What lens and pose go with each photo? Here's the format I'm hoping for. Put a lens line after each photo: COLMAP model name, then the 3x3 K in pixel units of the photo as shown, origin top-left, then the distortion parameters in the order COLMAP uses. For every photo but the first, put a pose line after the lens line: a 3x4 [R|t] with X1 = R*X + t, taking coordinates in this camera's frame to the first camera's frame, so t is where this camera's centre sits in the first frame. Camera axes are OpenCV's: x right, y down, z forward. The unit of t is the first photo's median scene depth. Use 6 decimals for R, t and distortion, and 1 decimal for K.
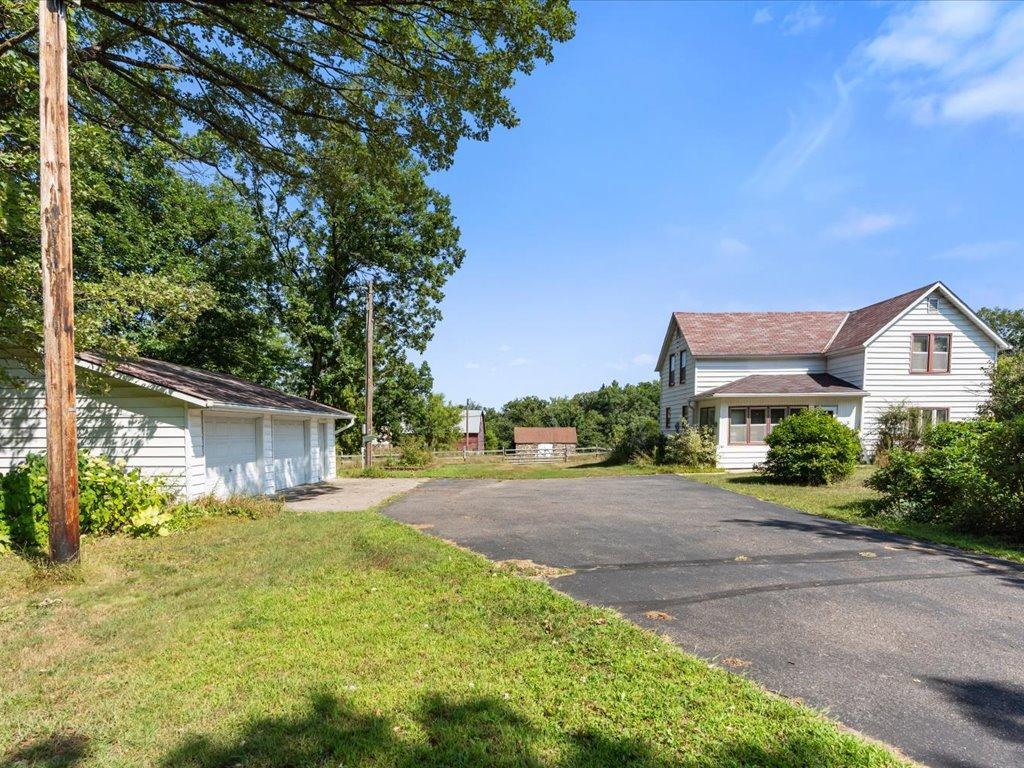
lens RADIAL K [[947.9, 0, 512.0], [0, 947.9, 384.0], [0, 0, 1]] dist [0.004290, 0.000409]
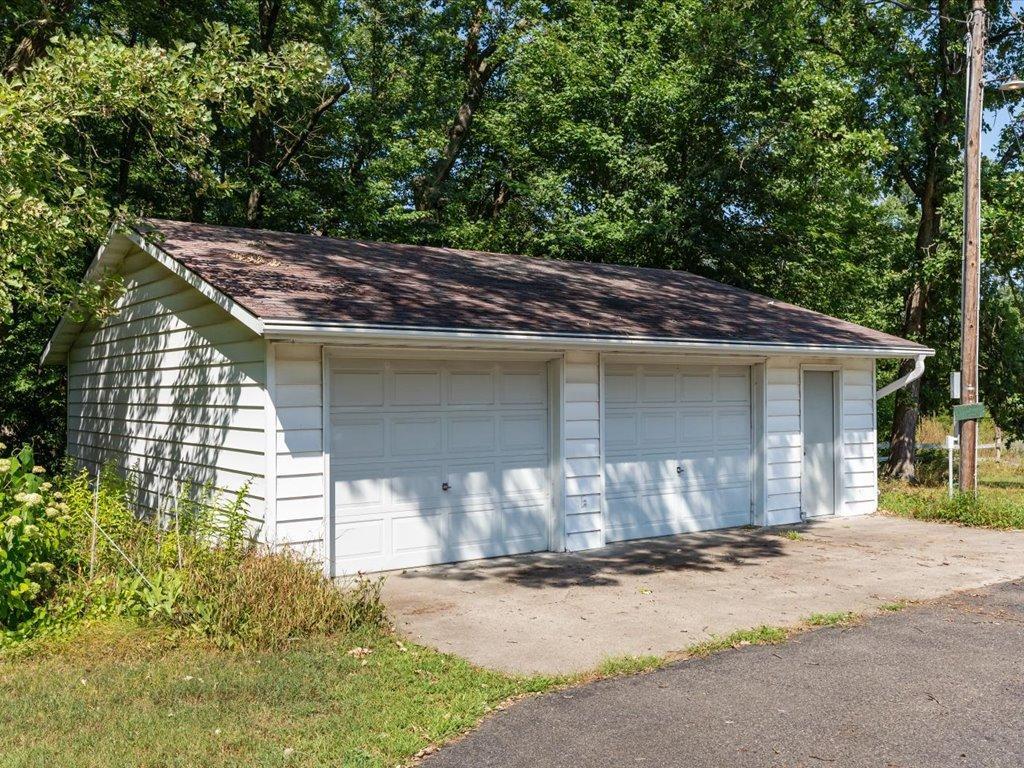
lens RADIAL K [[947.9, 0, 512.0], [0, 947.9, 384.0], [0, 0, 1]] dist [0.004290, 0.000409]
pose [[0.524205, -0.006825, -0.851565, 0.068490], [0.045866, 0.998743, 0.020230, 0.033731], [0.850356, -0.049663, 0.523859, 0.708255]]
